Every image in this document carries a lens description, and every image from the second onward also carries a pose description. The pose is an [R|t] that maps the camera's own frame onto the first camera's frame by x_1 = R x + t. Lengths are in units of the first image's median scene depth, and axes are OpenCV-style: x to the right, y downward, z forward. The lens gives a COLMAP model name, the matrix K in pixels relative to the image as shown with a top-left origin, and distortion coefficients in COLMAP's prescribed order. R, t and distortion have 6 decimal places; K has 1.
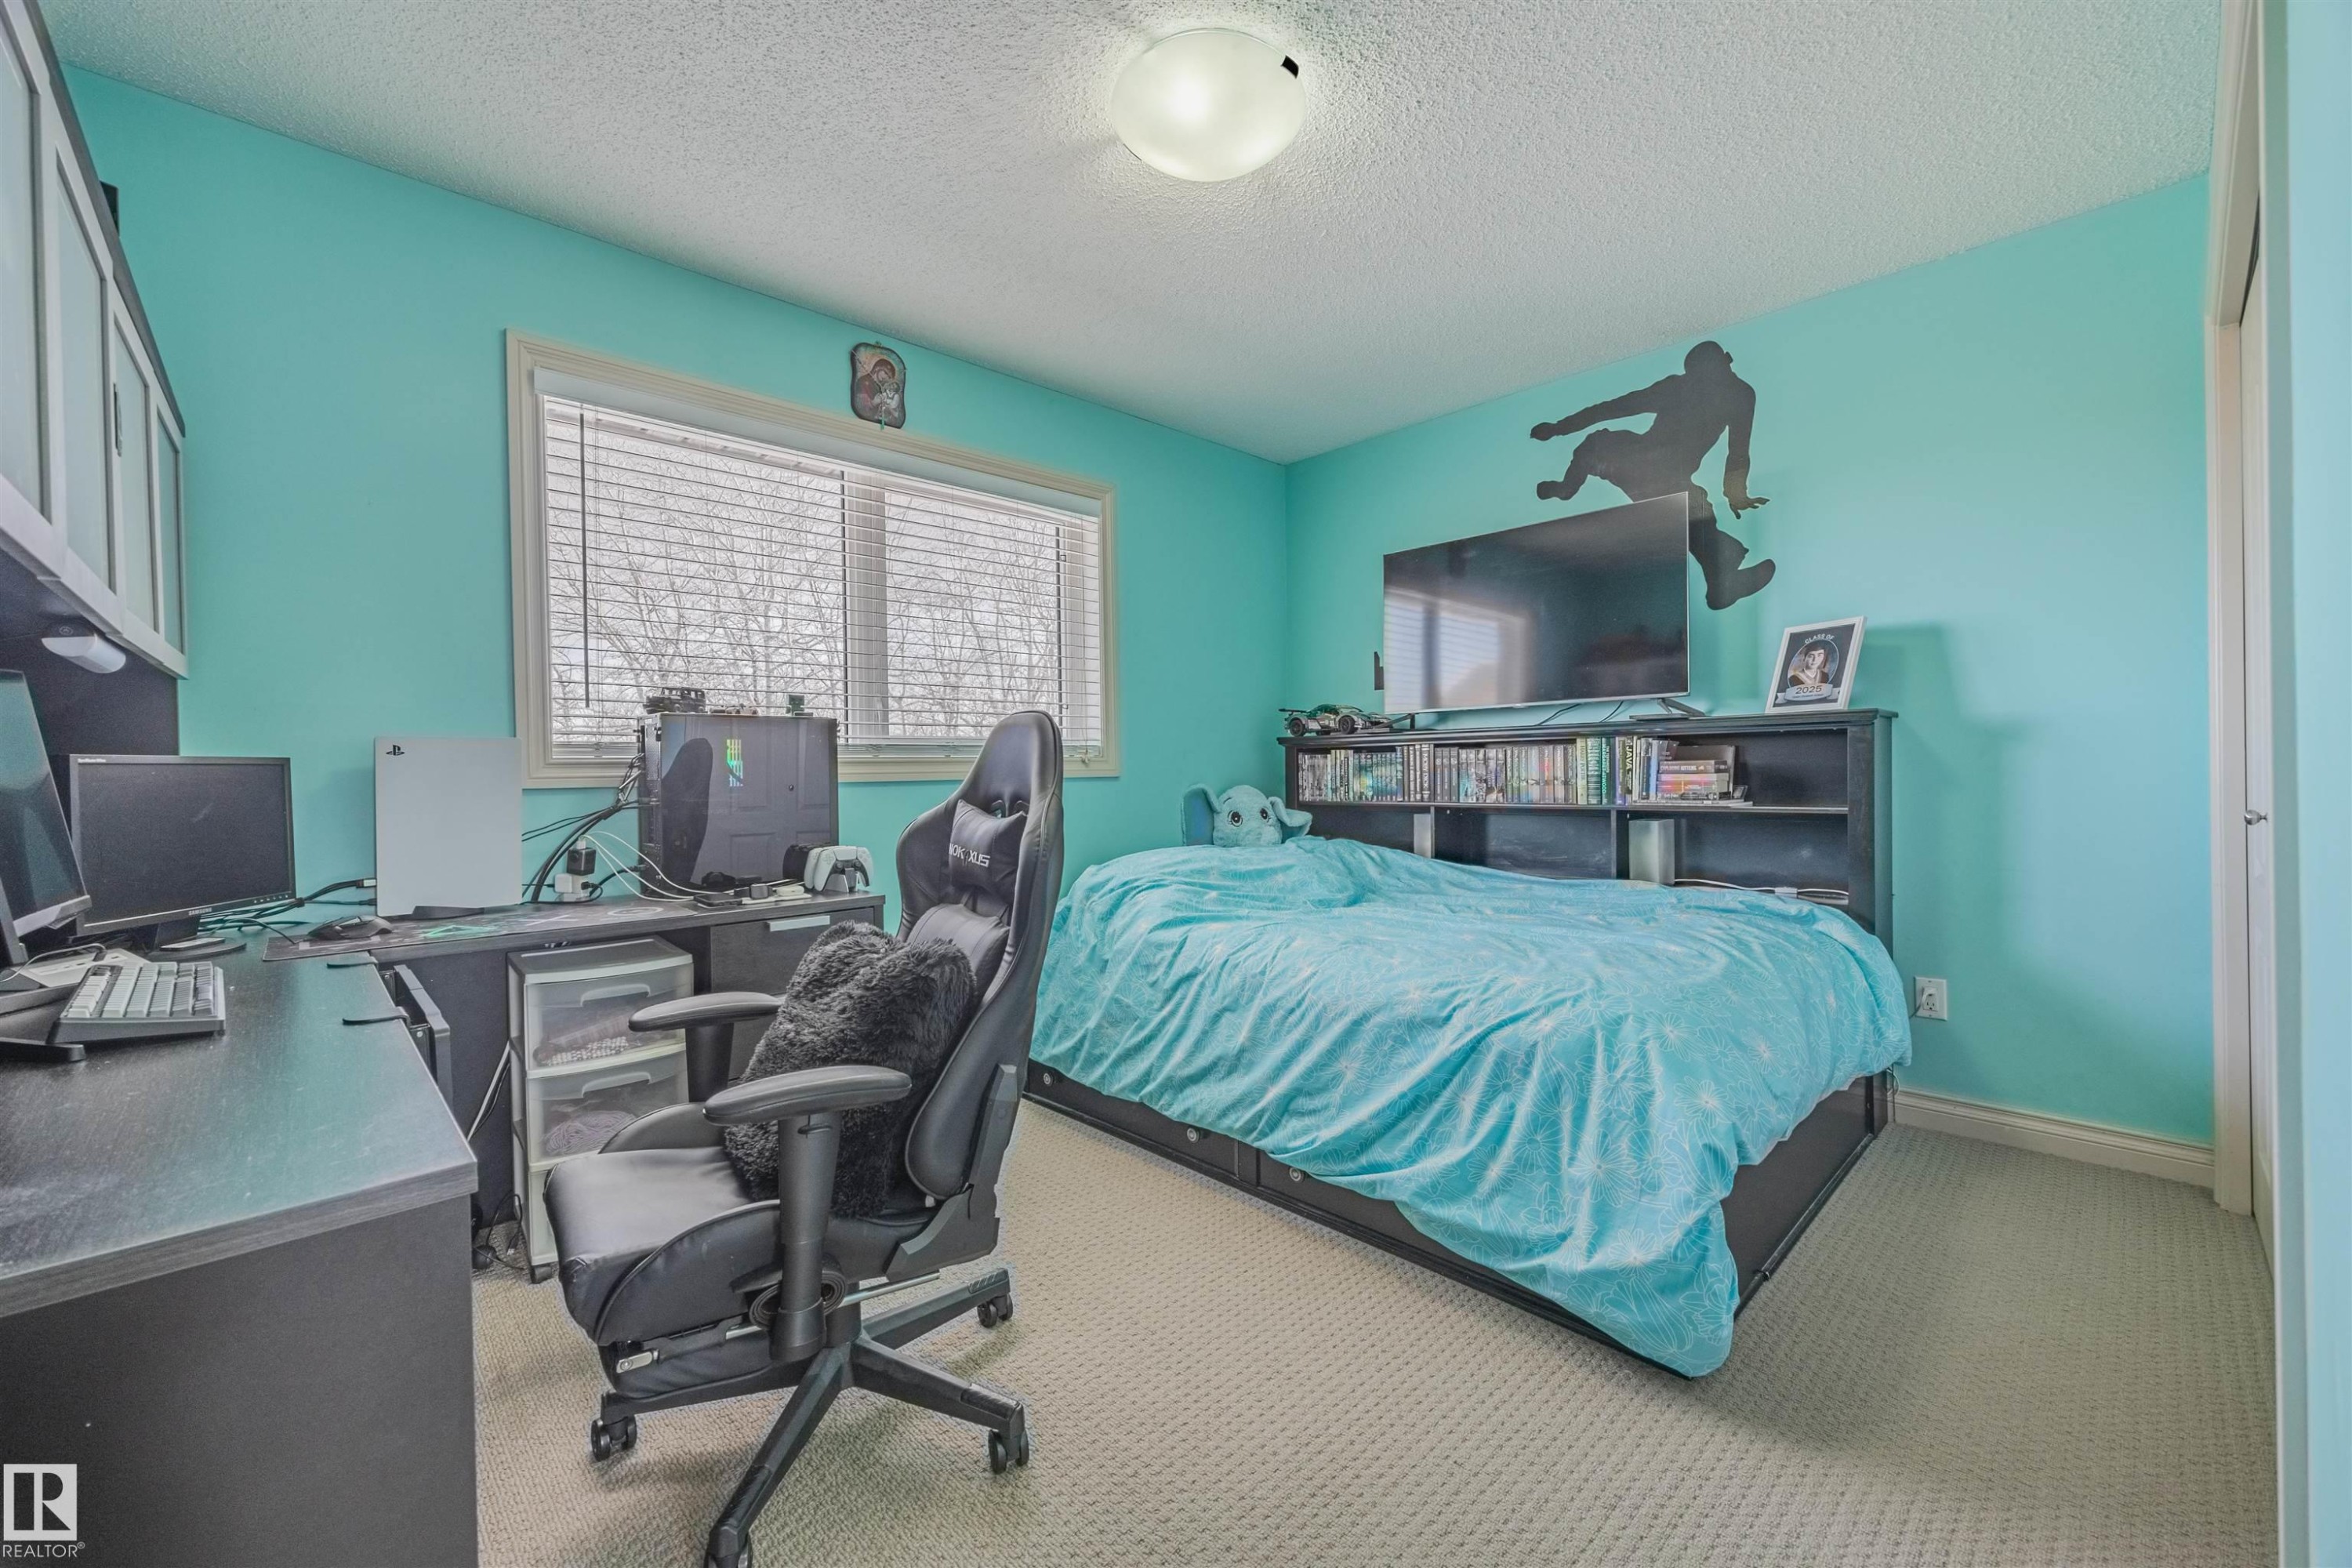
lens RADIAL K [[942.0, 0, 1188.9], [0, 942.0, 778.5], [0, 0, 1]] dist [0.013842, -0.000114]
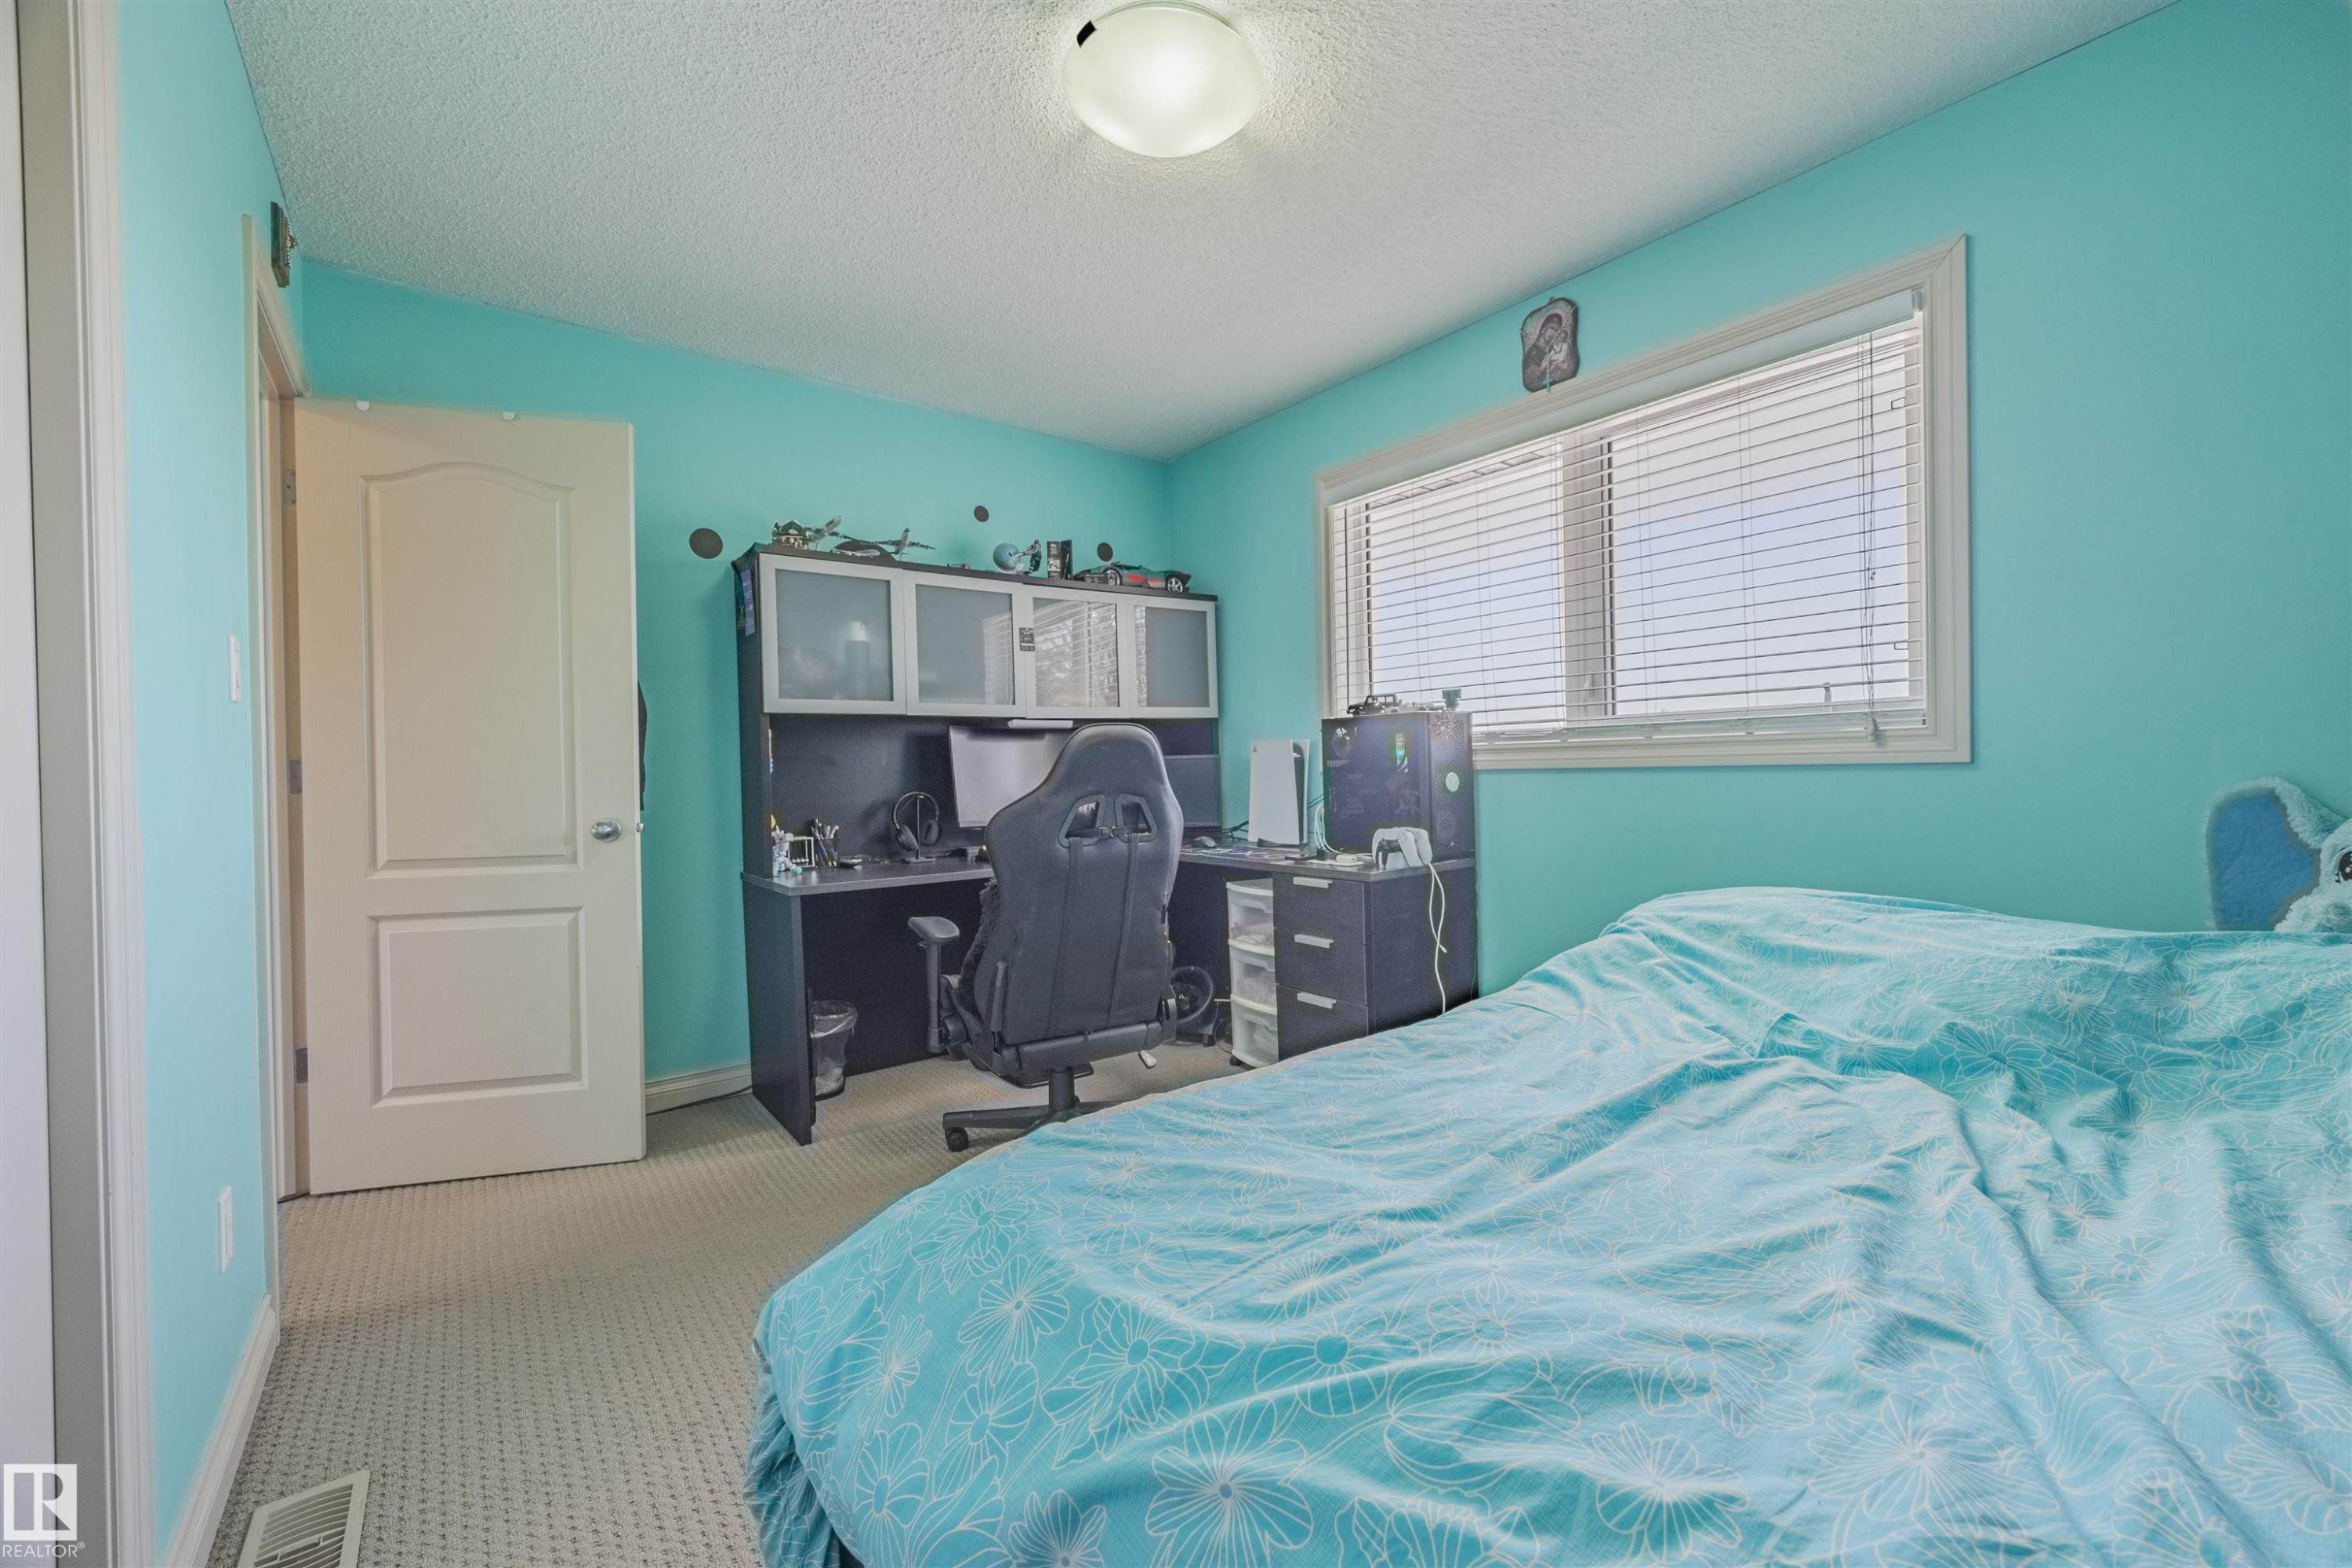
lens RADIAL K [[942.0, 0, 1188.9], [0, 942.0, 778.5], [0, 0, 1]] dist [0.013842, -0.000114]
pose [[-0.105571, 0.031208, -0.993922, 0.656481], [0.016840, 0.999420, 0.029592, -0.020685], [0.994269, -0.013613, -0.106035, 0.738952]]
